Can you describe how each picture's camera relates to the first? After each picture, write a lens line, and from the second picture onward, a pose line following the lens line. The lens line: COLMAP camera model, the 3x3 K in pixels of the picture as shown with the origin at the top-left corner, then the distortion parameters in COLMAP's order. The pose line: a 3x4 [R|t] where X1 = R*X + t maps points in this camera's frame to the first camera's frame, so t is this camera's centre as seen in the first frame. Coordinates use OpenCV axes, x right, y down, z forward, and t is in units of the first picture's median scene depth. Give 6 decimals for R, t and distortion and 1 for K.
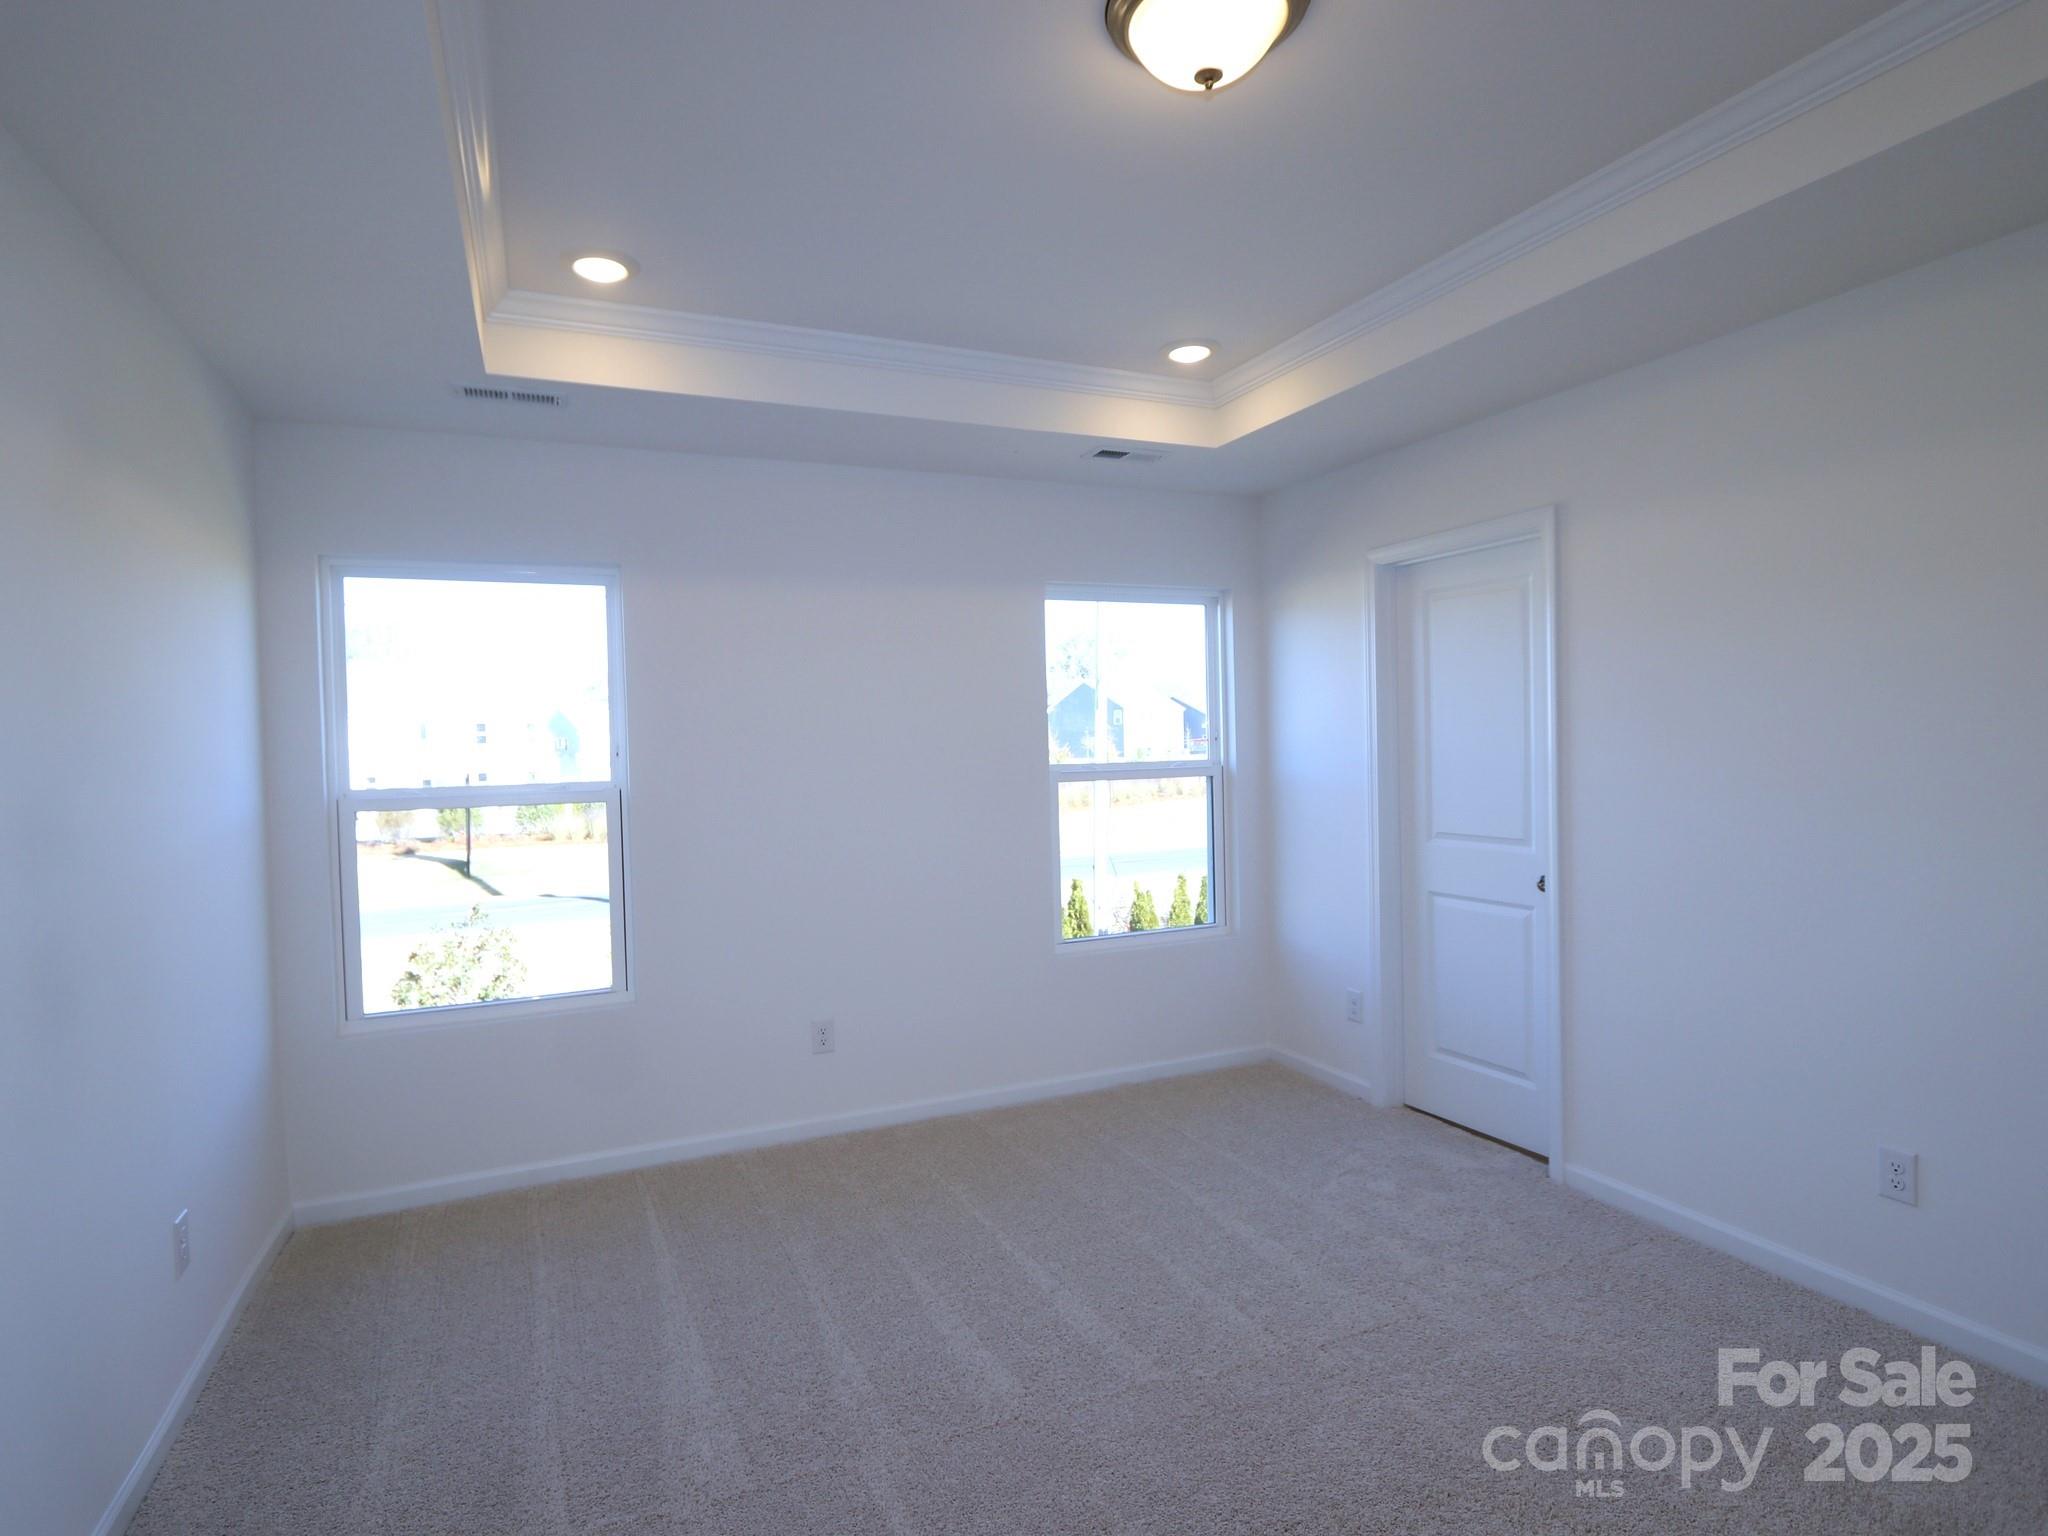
lens RADIAL K [[1142.2, 0, 1016.6], [0, 1142.2, 786.7], [0, 0, 1]] dist [-0.020692, -0.000211]
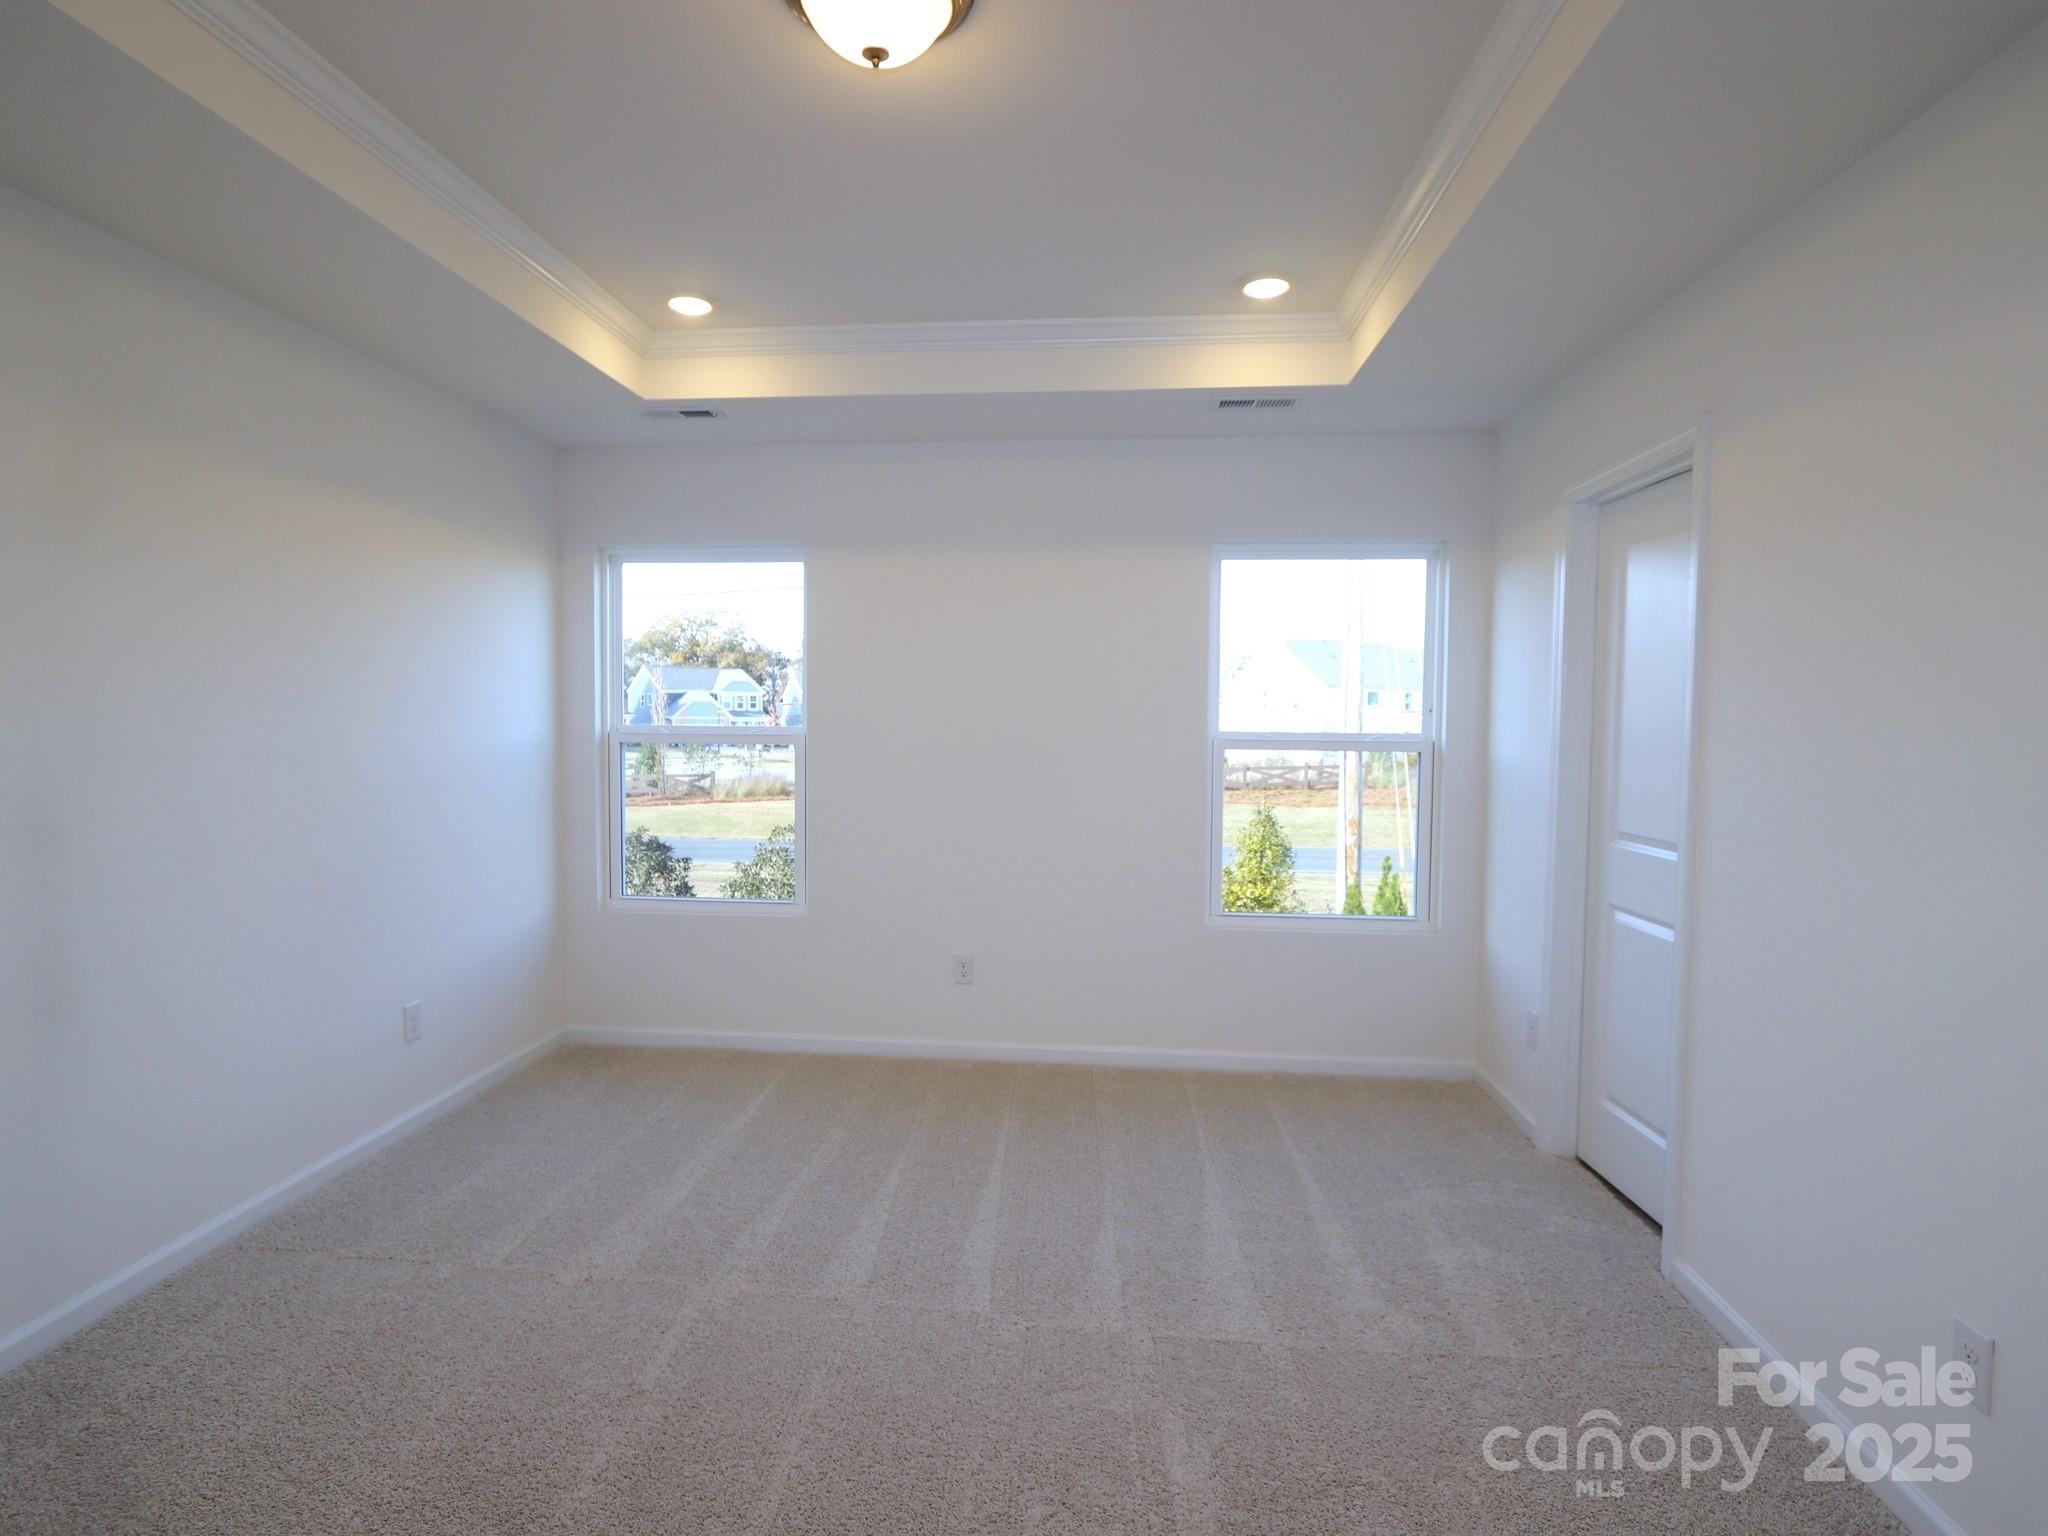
lens RADIAL K [[1128.3, 0, 940.2], [0, 1128.3, 799.2], [0, 0, 1]] dist [-0.033411, 0.002011]
pose [[0.849825, 0.072541, -0.522049, 0.371118], [-0.050421, 0.997130, 0.056478, -0.004122], [0.524648, -0.021675, 0.851043, 0.069547]]
